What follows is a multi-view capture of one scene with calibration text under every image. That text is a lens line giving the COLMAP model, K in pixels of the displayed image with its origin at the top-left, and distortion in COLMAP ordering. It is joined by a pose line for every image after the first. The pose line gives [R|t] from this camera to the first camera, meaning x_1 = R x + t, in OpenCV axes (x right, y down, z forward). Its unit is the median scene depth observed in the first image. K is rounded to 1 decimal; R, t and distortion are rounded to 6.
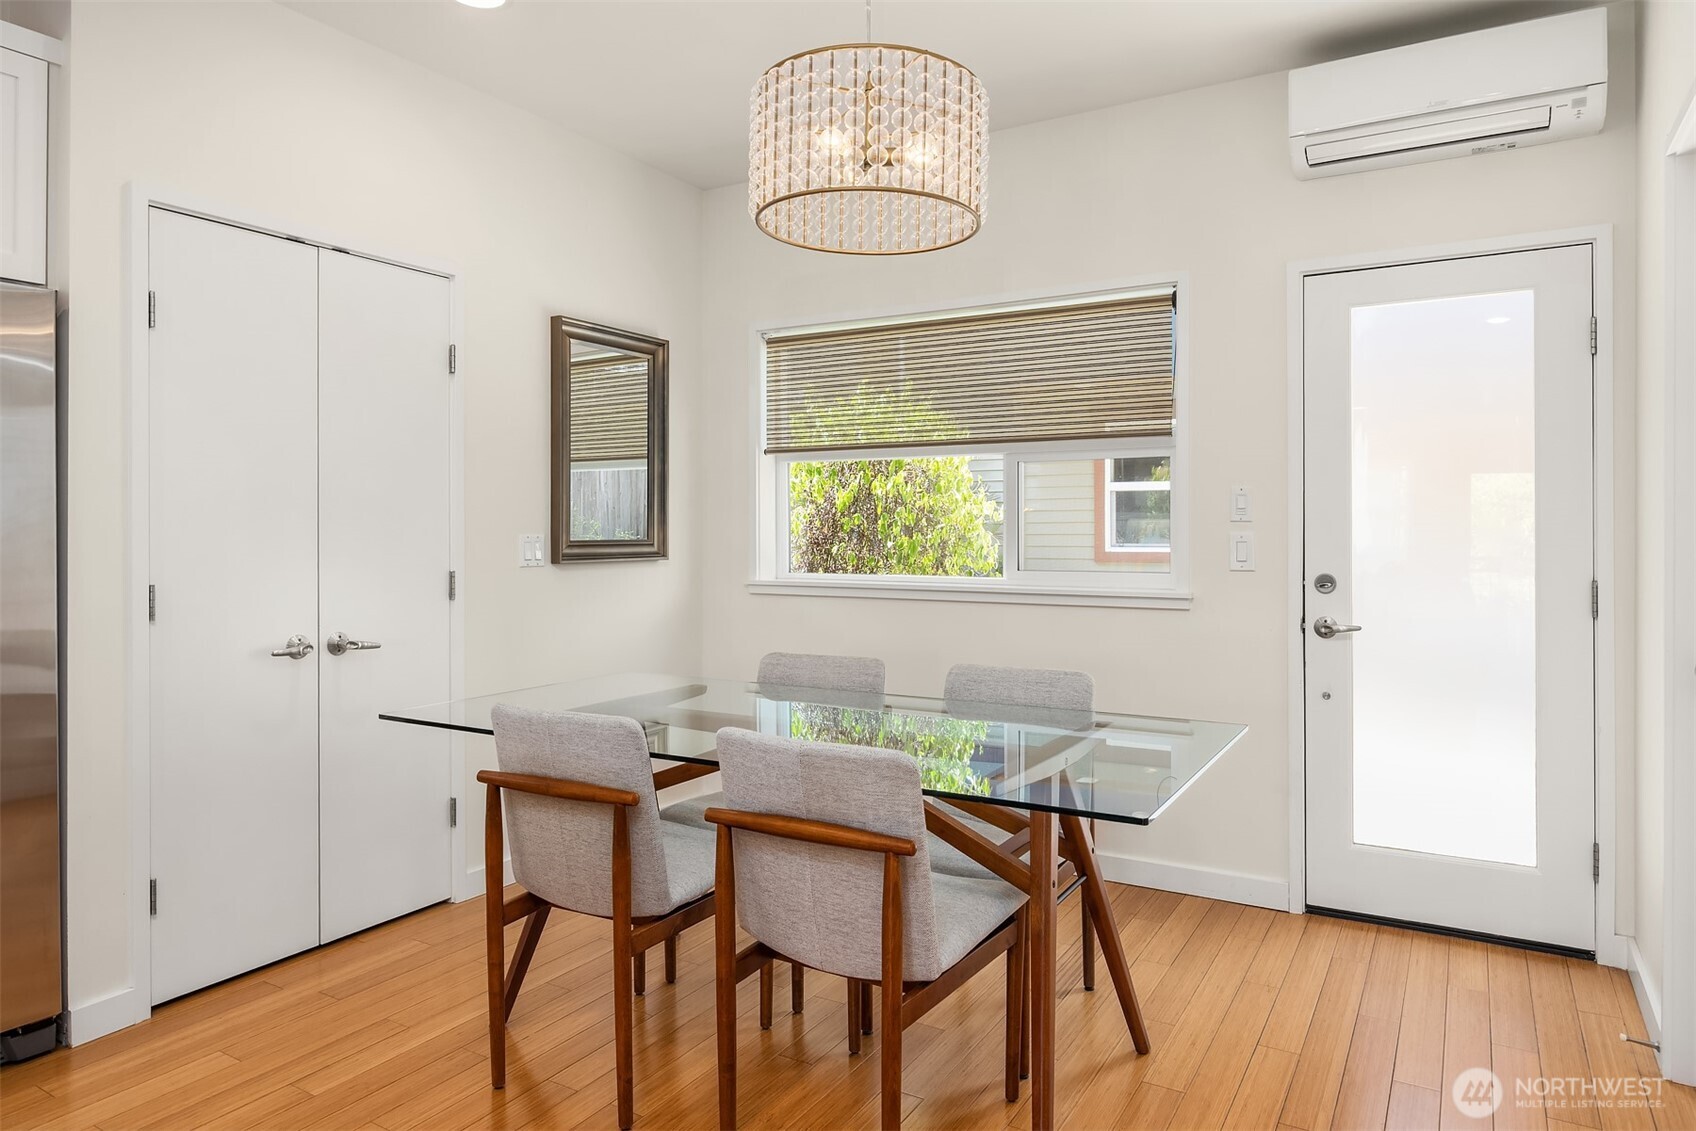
lens RADIAL K [[1049.1, 0, 855.7], [0, 1049.1, 528.5], [0, 0, 1]] dist [-0.004840, 0.000121]
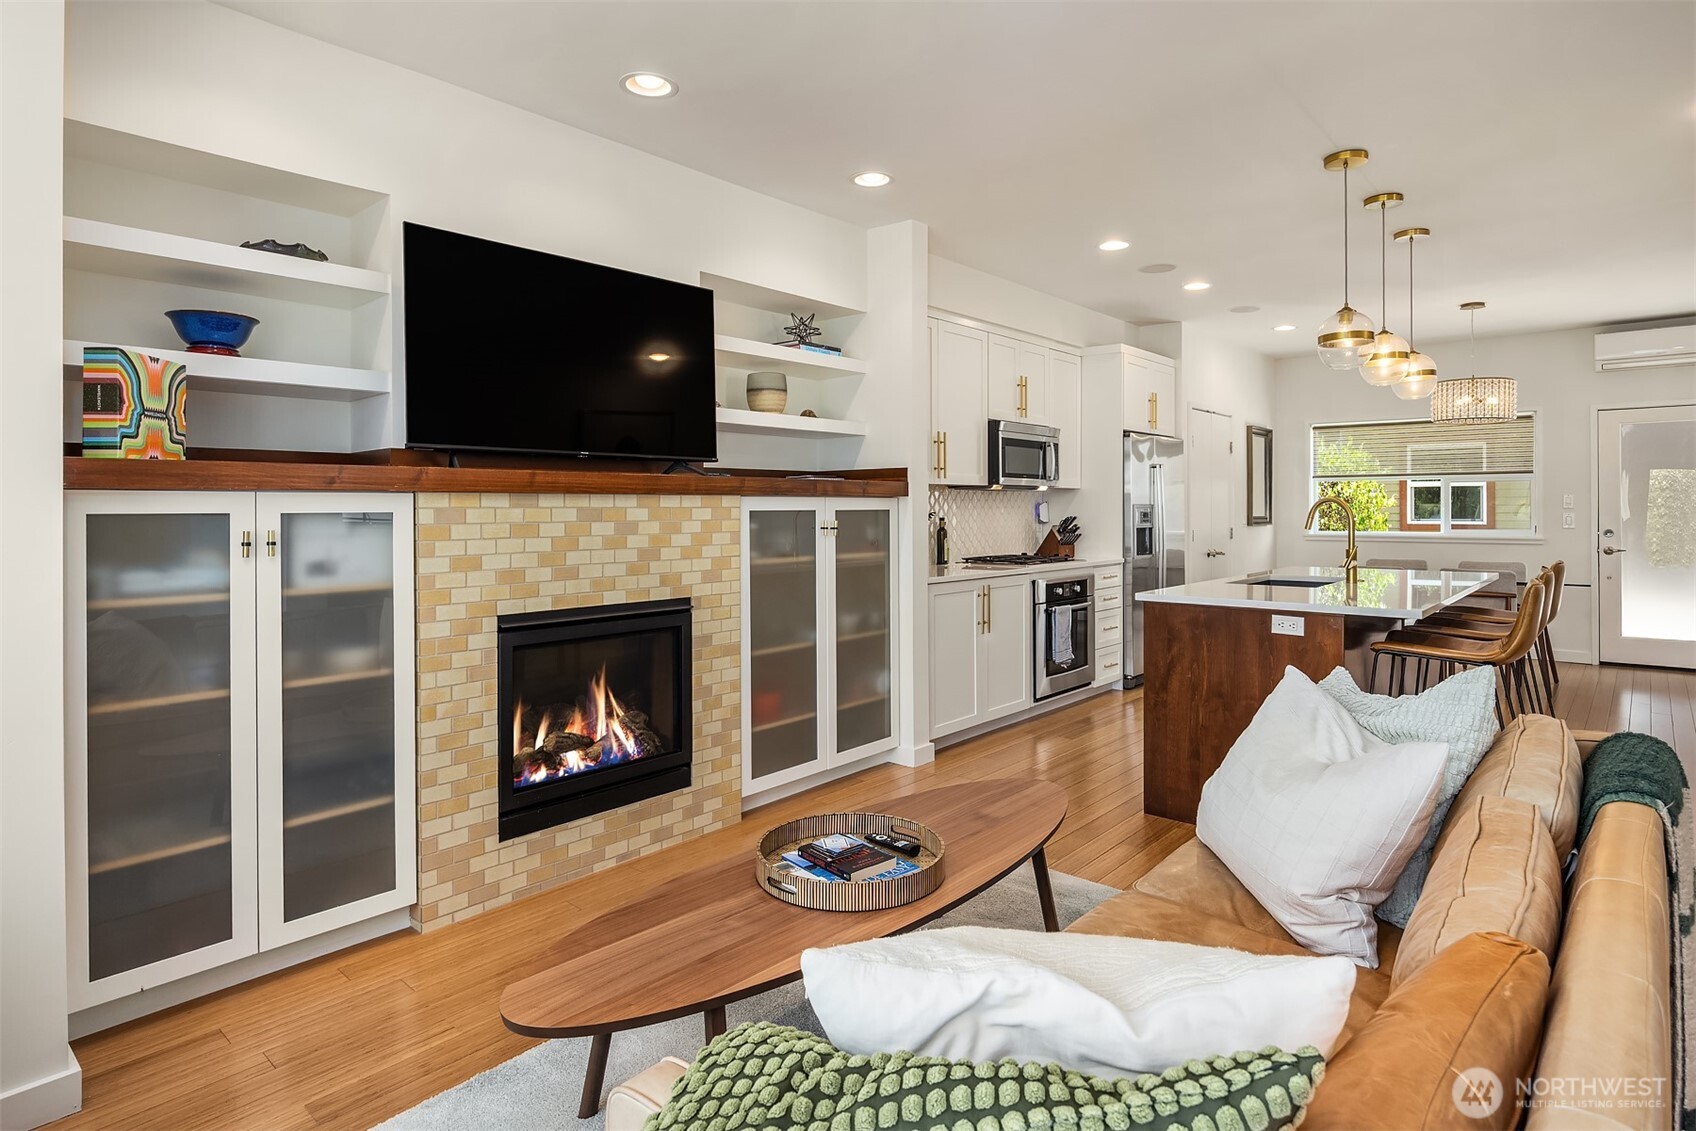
lens RADIAL K [[907.9, 0, 853.0], [0, 907.9, 507.8], [0, 0, 1]] dist [-0.005478, -0.000408]
pose [[0.982573, -0.002216, -0.185862, -0.927170], [0.002077, 0.999997, -0.000938, -0.009880], [0.185863, 0.000535, 0.982575, -1.464440]]
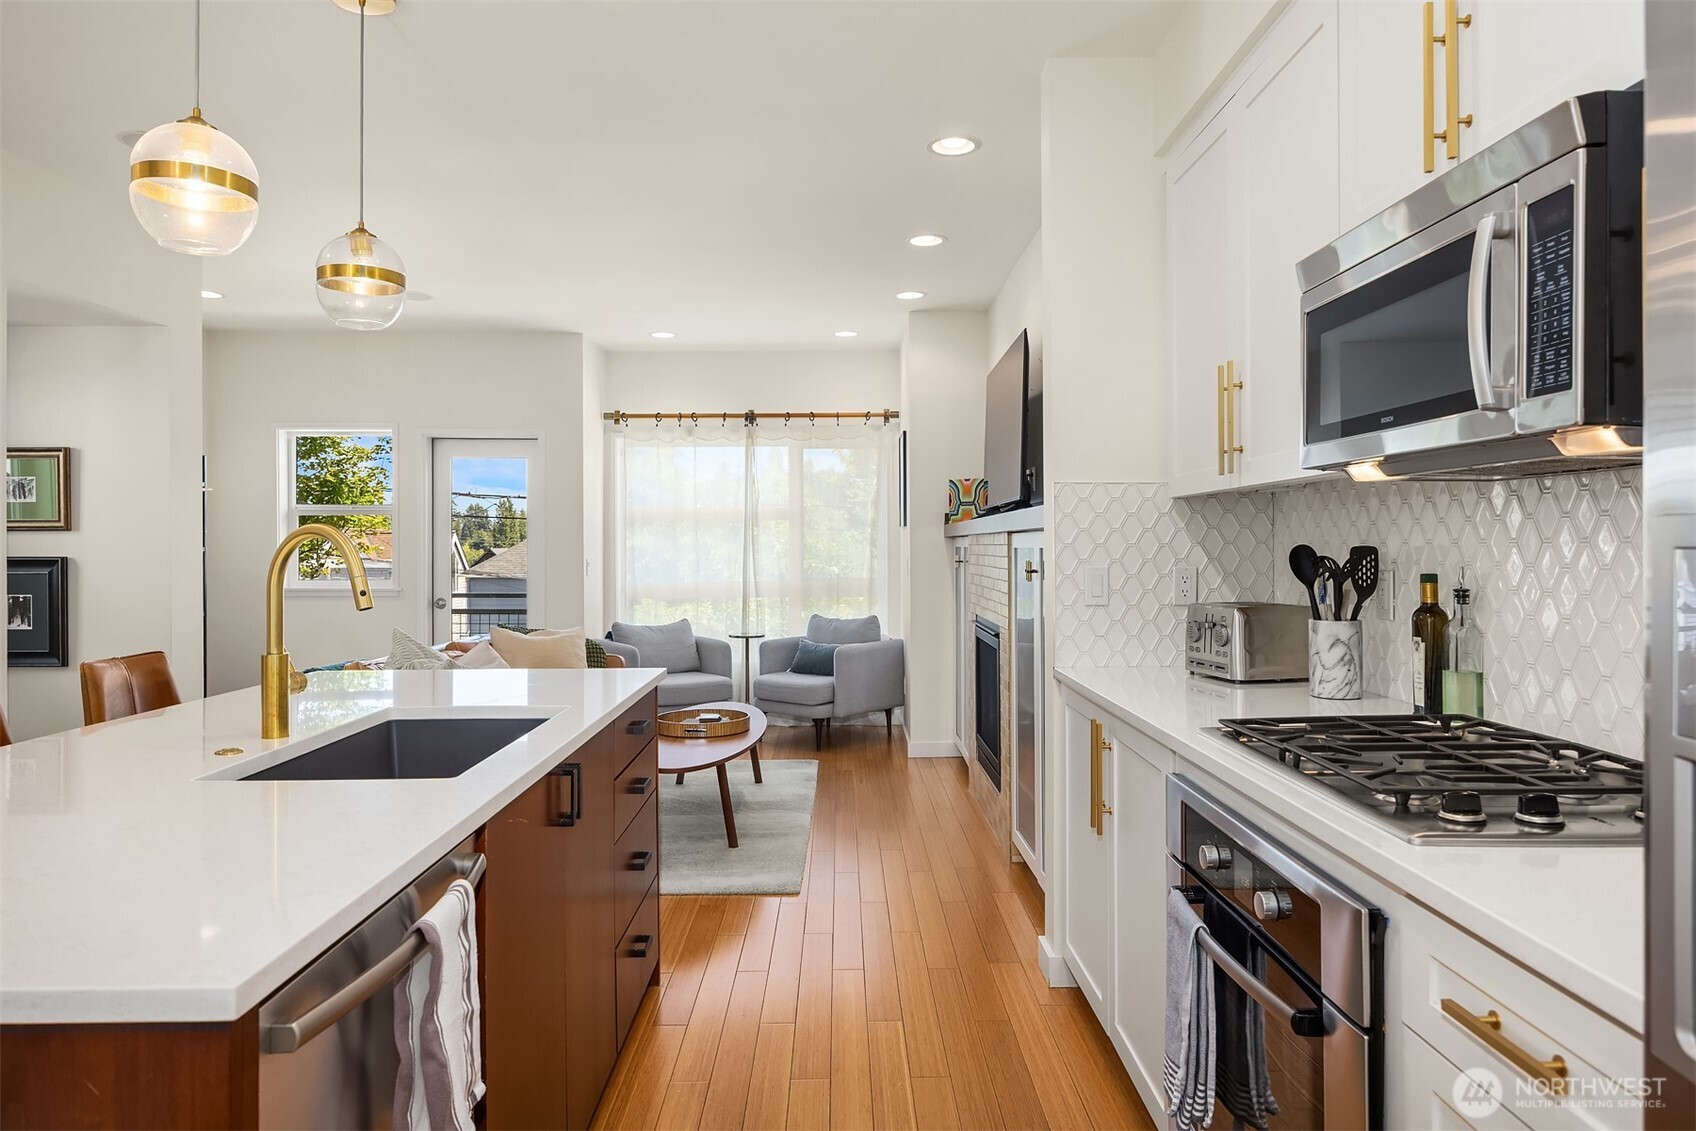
lens RADIAL K [[1049.1, 0, 855.7], [0, 1049.1, 528.5], [0, 0, 1]] dist [-0.004840, 0.000121]
pose [[-0.854526, -0.007414, -0.519355, -0.446794], [0.000783, 0.999879, -0.015562, -0.010914], [0.519407, -0.013705, -0.854417, 0.618892]]
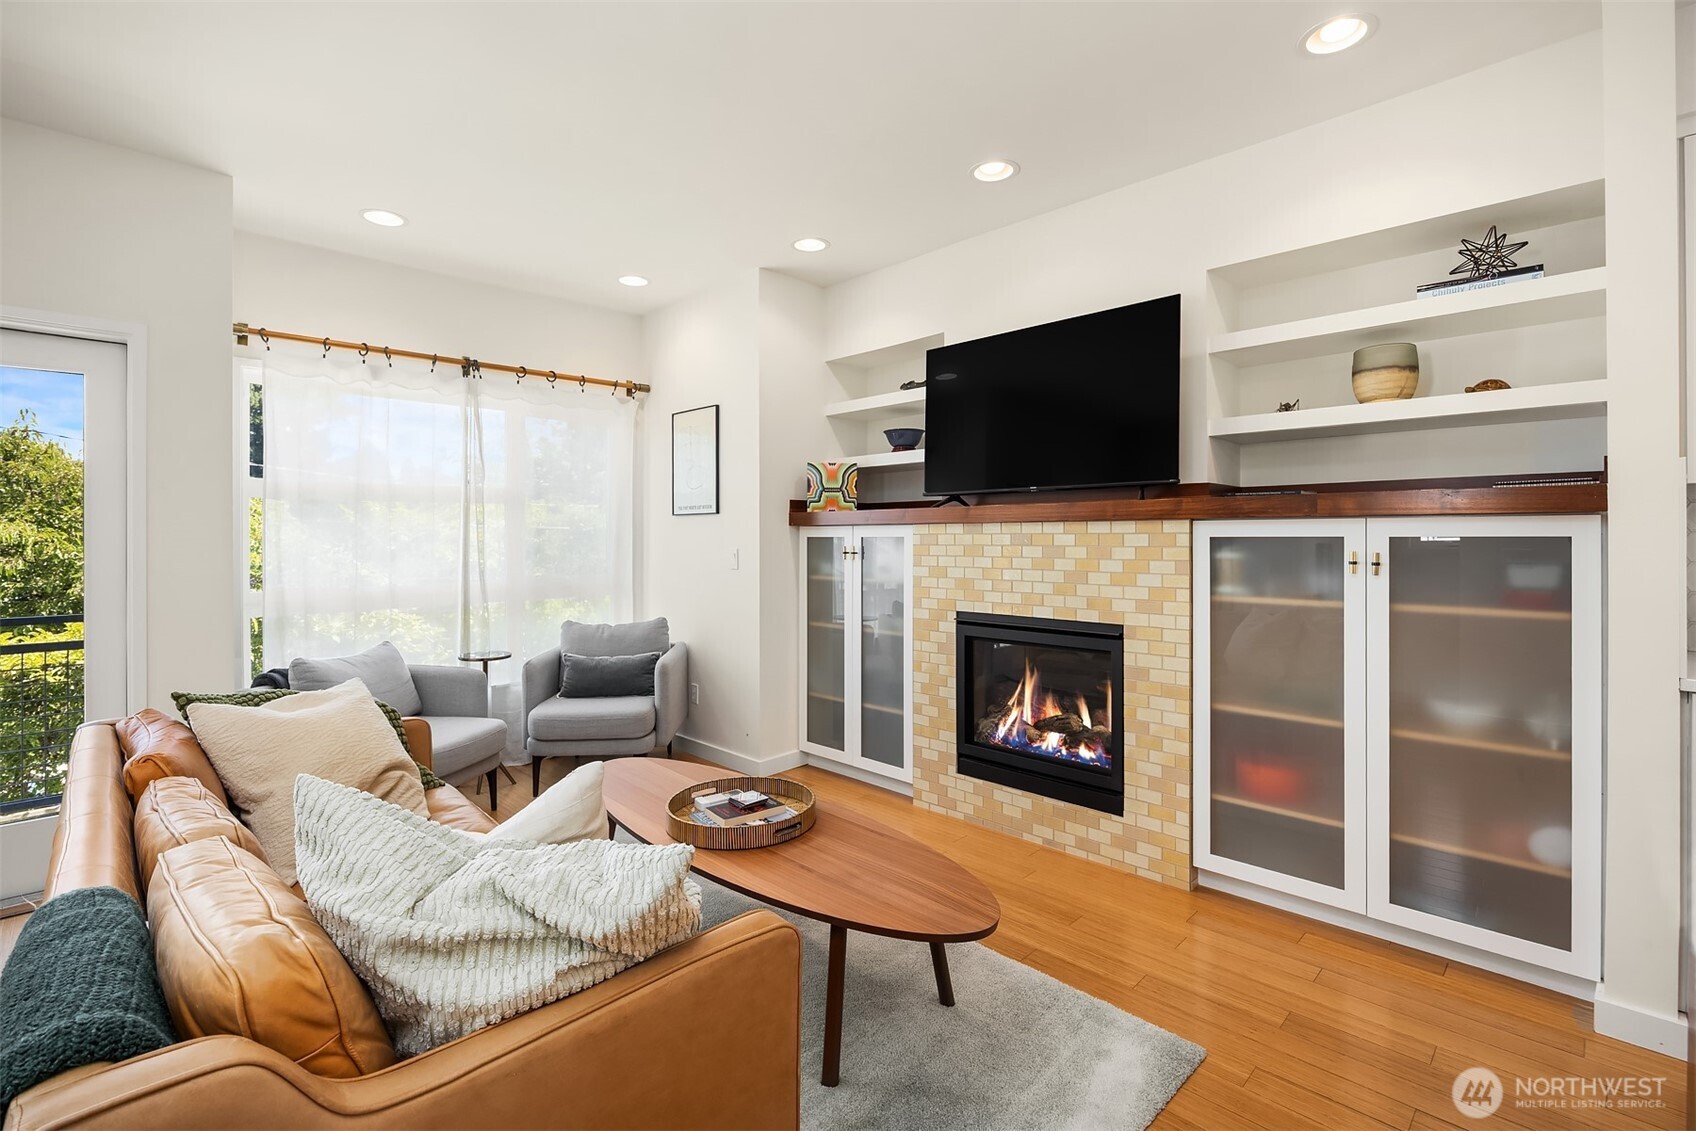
lens RADIAL K [[750.8, 0, 848.9], [0, 750.8, 536.6], [0, 0, 1]] dist [-0.016873, -0.000130]
pose [[-0.242307, 0.002722, -0.970196, -0.397791], [0.001896, 0.999995, 0.002332, -0.010443], [0.970198, -0.001275, -0.242311, -0.544123]]
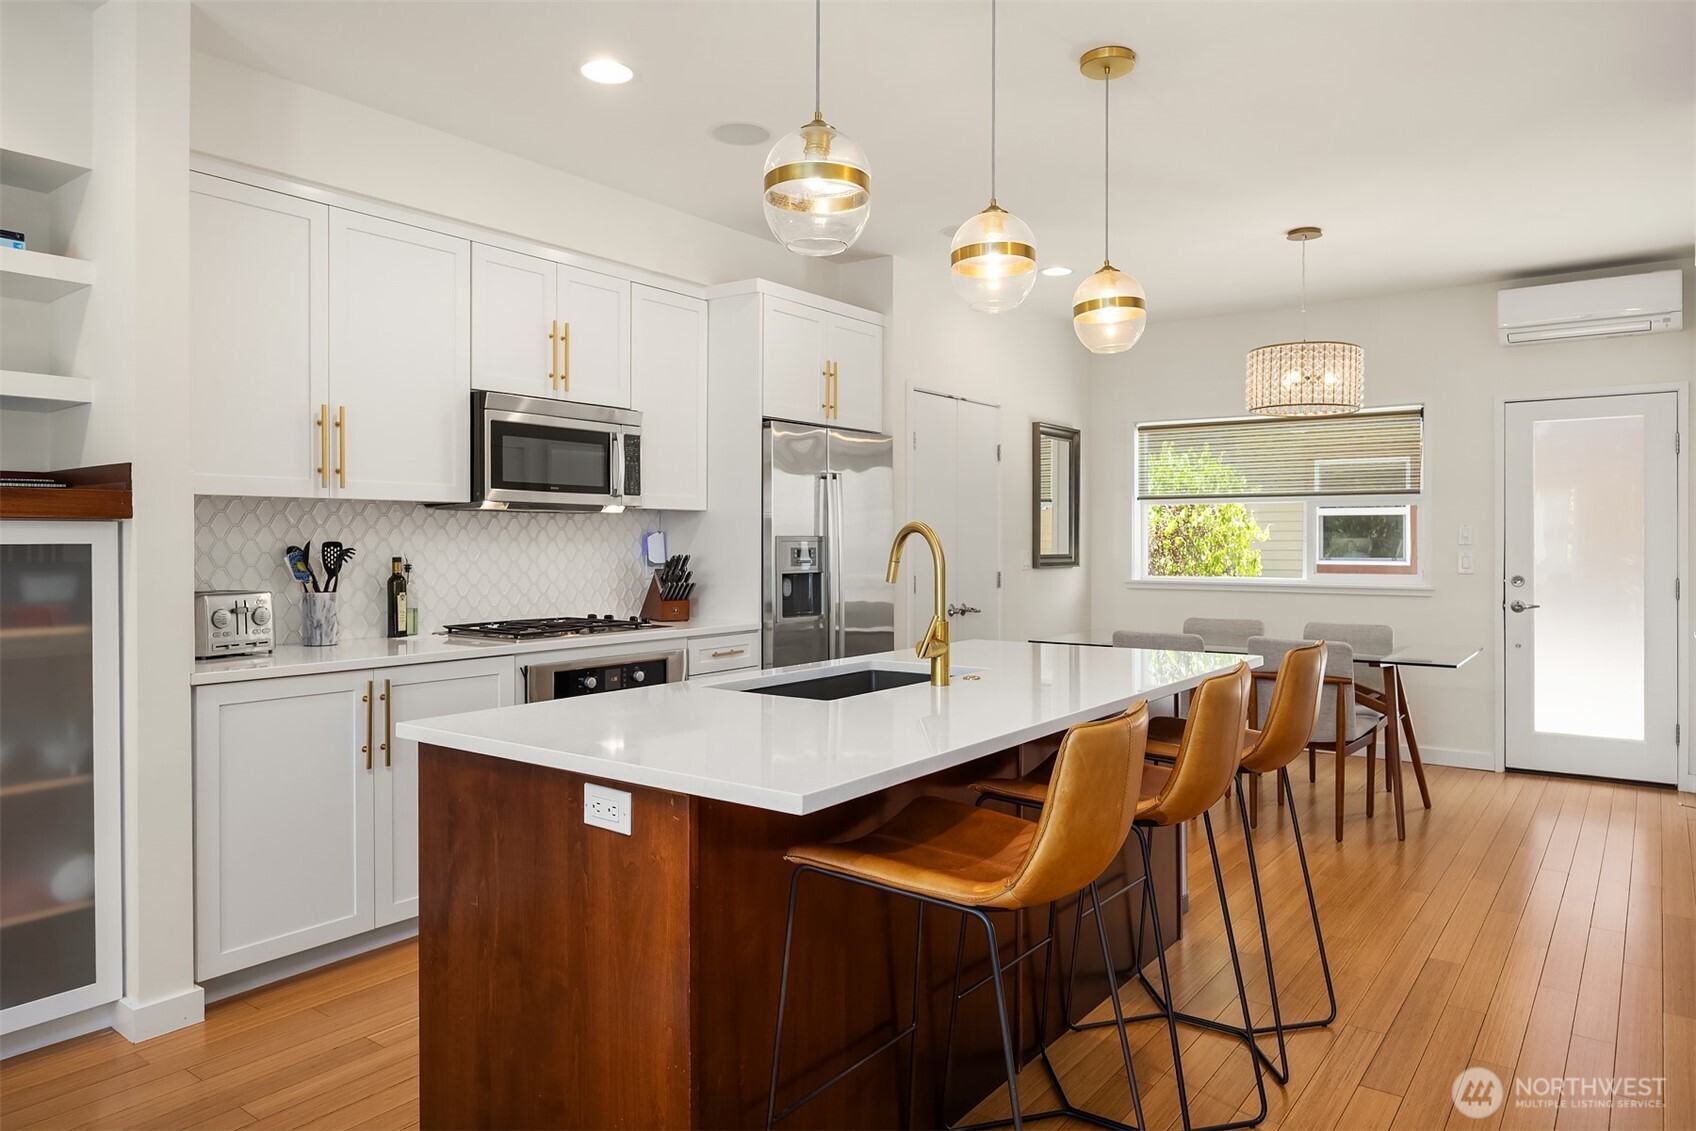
lens RADIAL K [[1085.8, 0, 853.9], [0, 1085.8, 544.7], [0, 0, 1]] dist [-0.004932, -0.001058]
pose [[0.994527, 0.001688, -0.104467, -0.452464], [-0.001383, 0.999995, 0.002995, -0.010863], [0.104472, -0.002834, 0.994524, -0.888209]]
